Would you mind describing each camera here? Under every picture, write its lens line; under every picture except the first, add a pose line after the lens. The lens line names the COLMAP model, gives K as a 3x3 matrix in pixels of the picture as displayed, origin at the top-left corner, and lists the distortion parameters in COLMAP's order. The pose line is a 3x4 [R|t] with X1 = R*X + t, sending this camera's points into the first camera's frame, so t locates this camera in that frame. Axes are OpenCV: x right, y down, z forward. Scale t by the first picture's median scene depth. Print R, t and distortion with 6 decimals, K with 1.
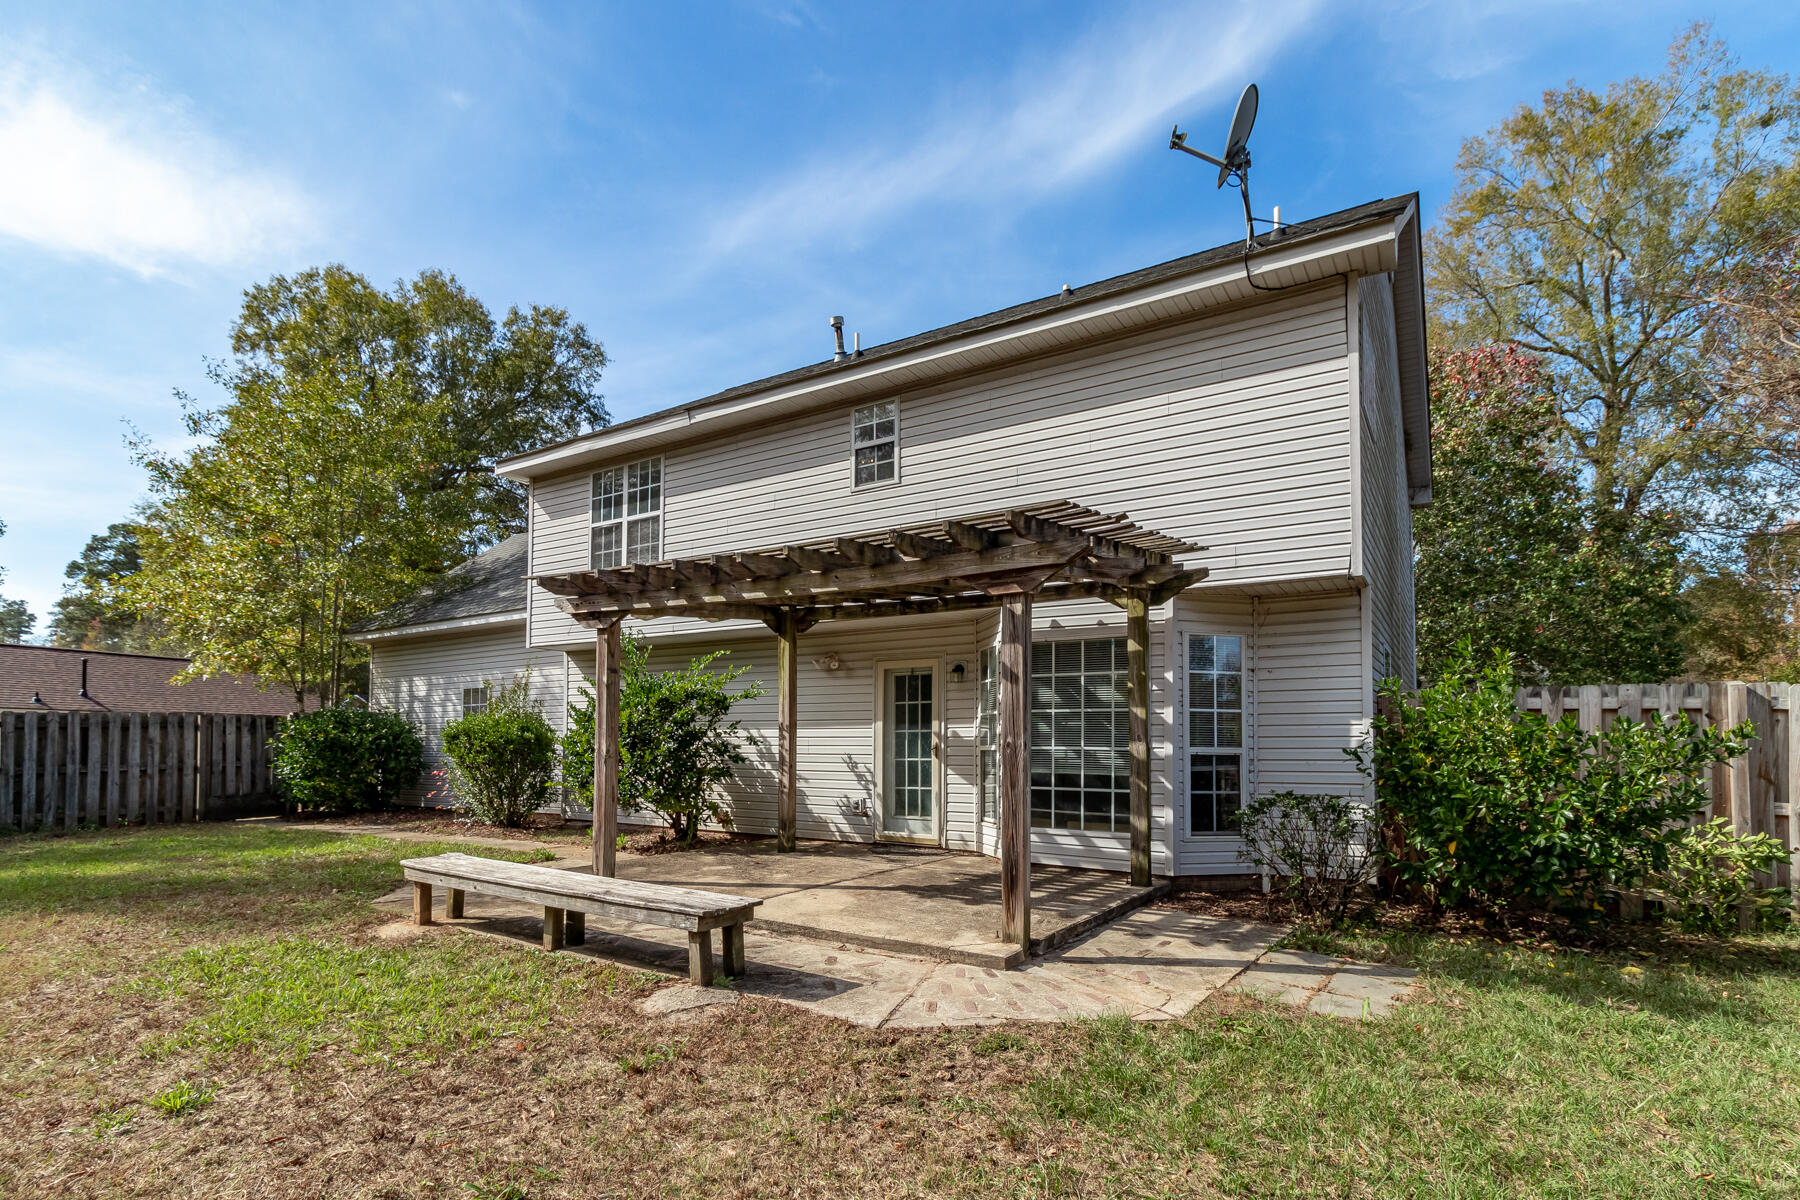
lens RADIAL K [[899.5, 0, 950.0], [0, 899.5, 733.6], [0, 0, 1]] dist [0.004437, 0.000629]
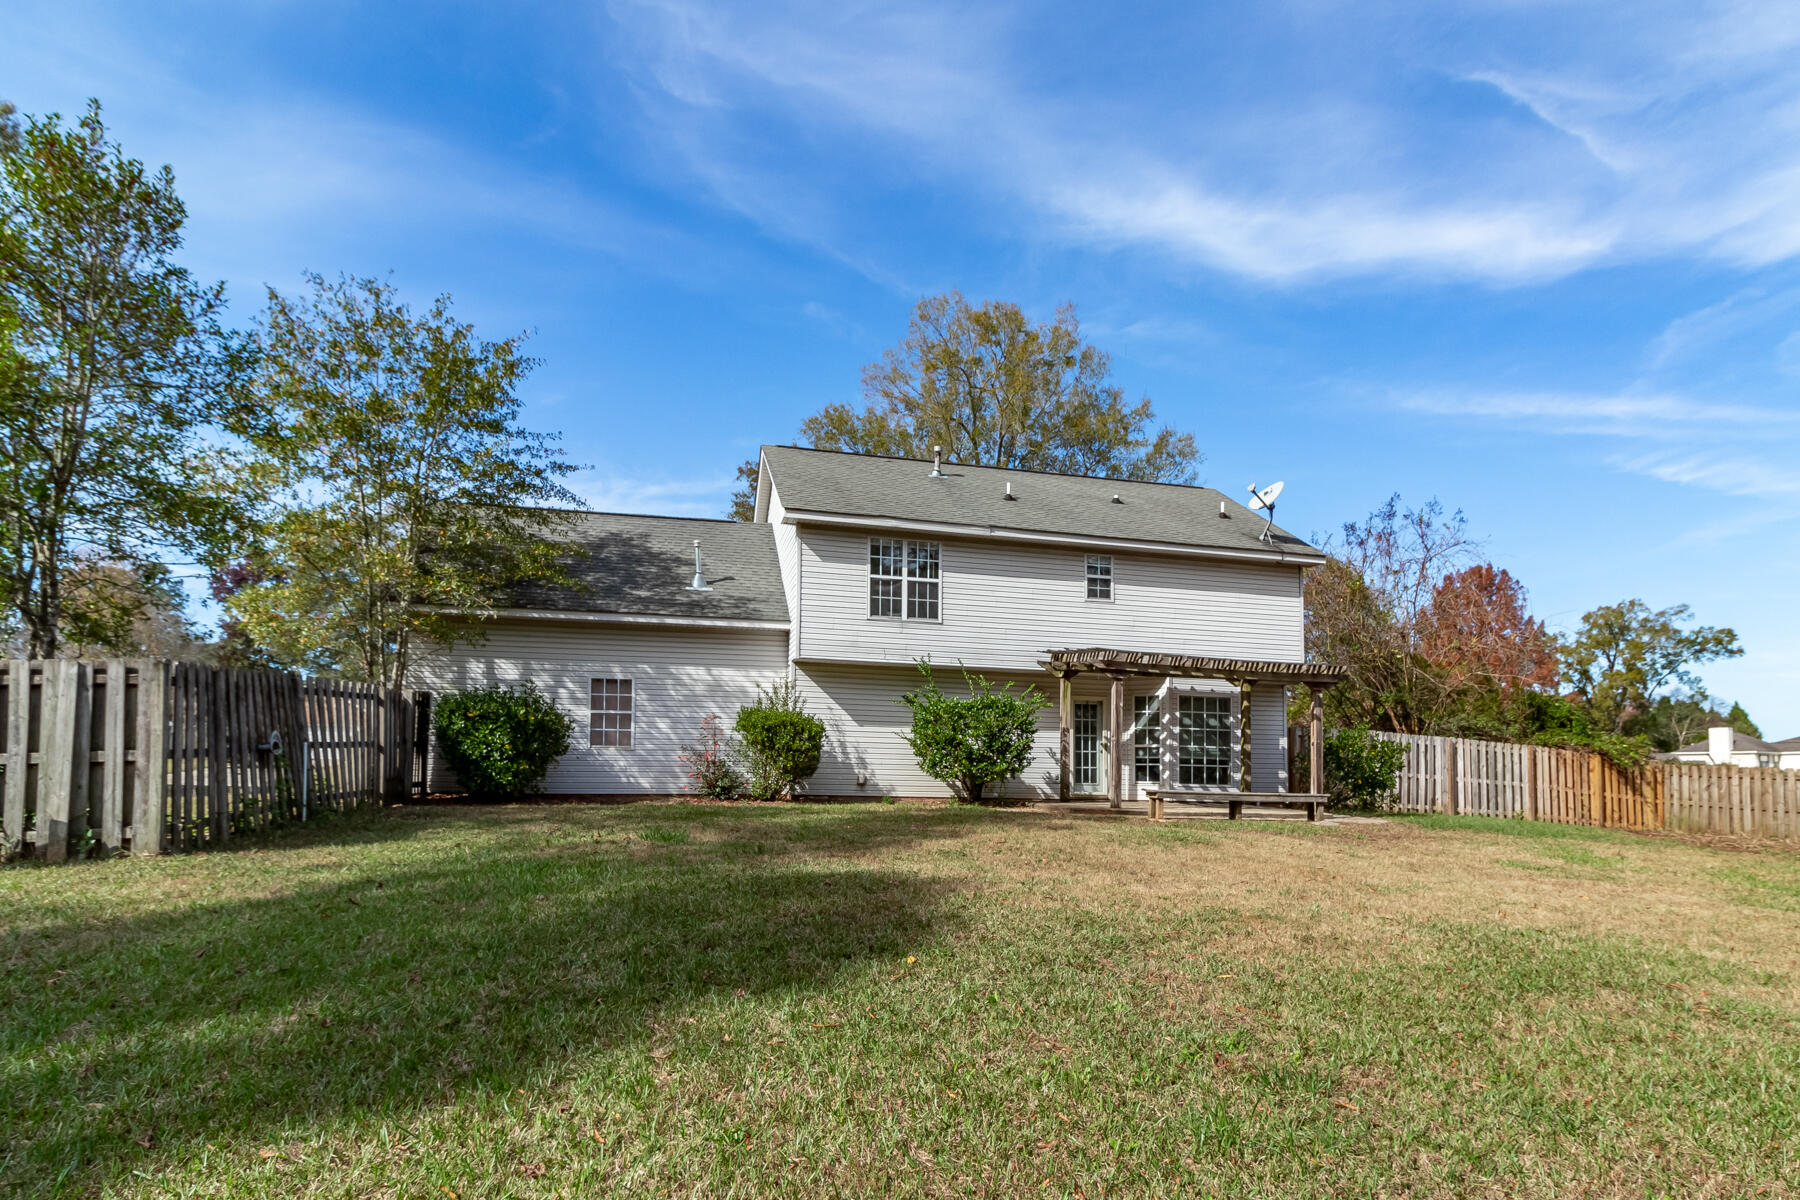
lens RADIAL K [[899.5, 0, 950.0], [0, 899.5, 733.6], [0, 0, 1]] dist [0.004437, 0.000629]
pose [[0.676790, 0.030383, 0.735549, -1.552873], [-0.028164, 0.999485, -0.015371, 0.028795], [-0.735637, -0.010313, 0.677297, -0.013263]]
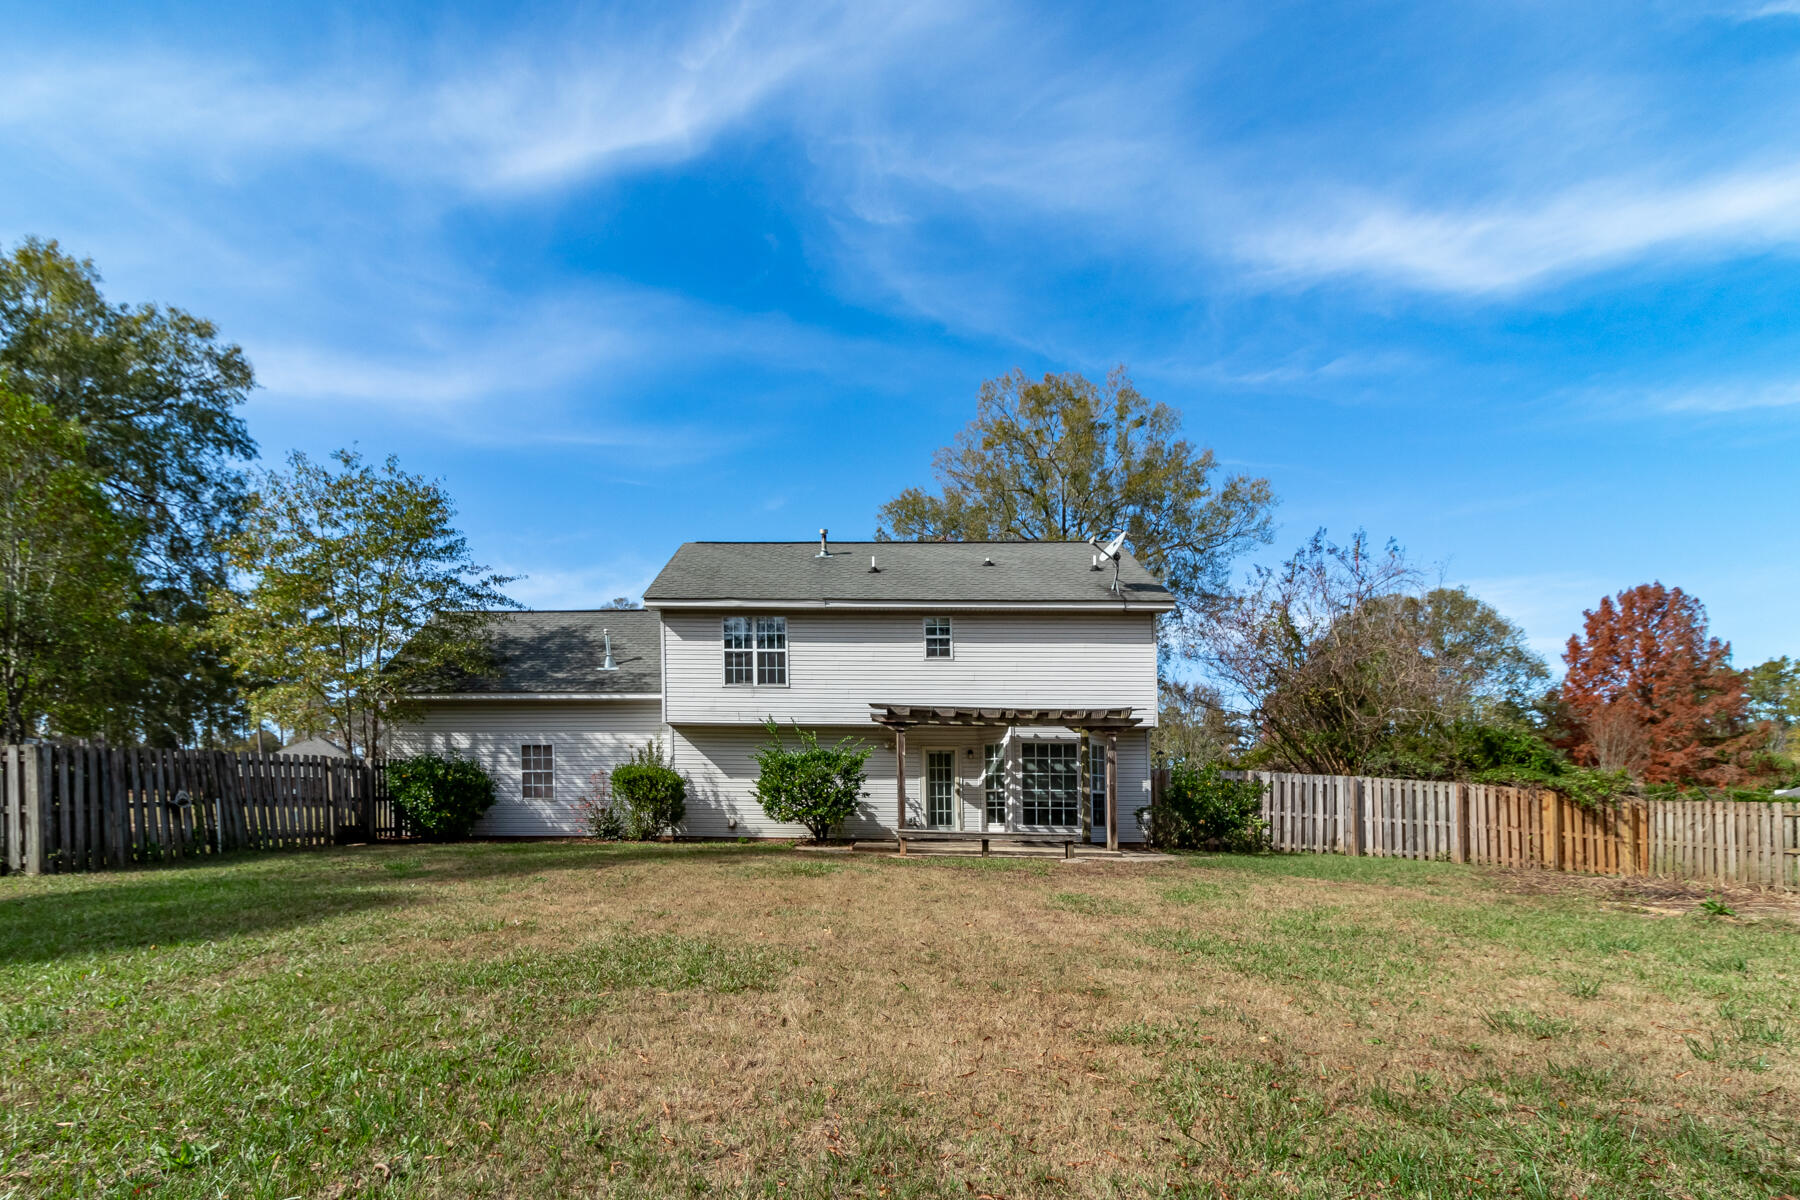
lens RADIAL K [[820.2, 0, 939.6], [0, 820.2, 817.0], [0, 0, 1]] dist [0.001810, 0.000658]
pose [[0.844236, -0.006163, 0.535936, -1.017175], [-0.011573, 0.999491, 0.029726, 0.020639], [-0.535846, -0.031298, 0.843735, -0.525653]]
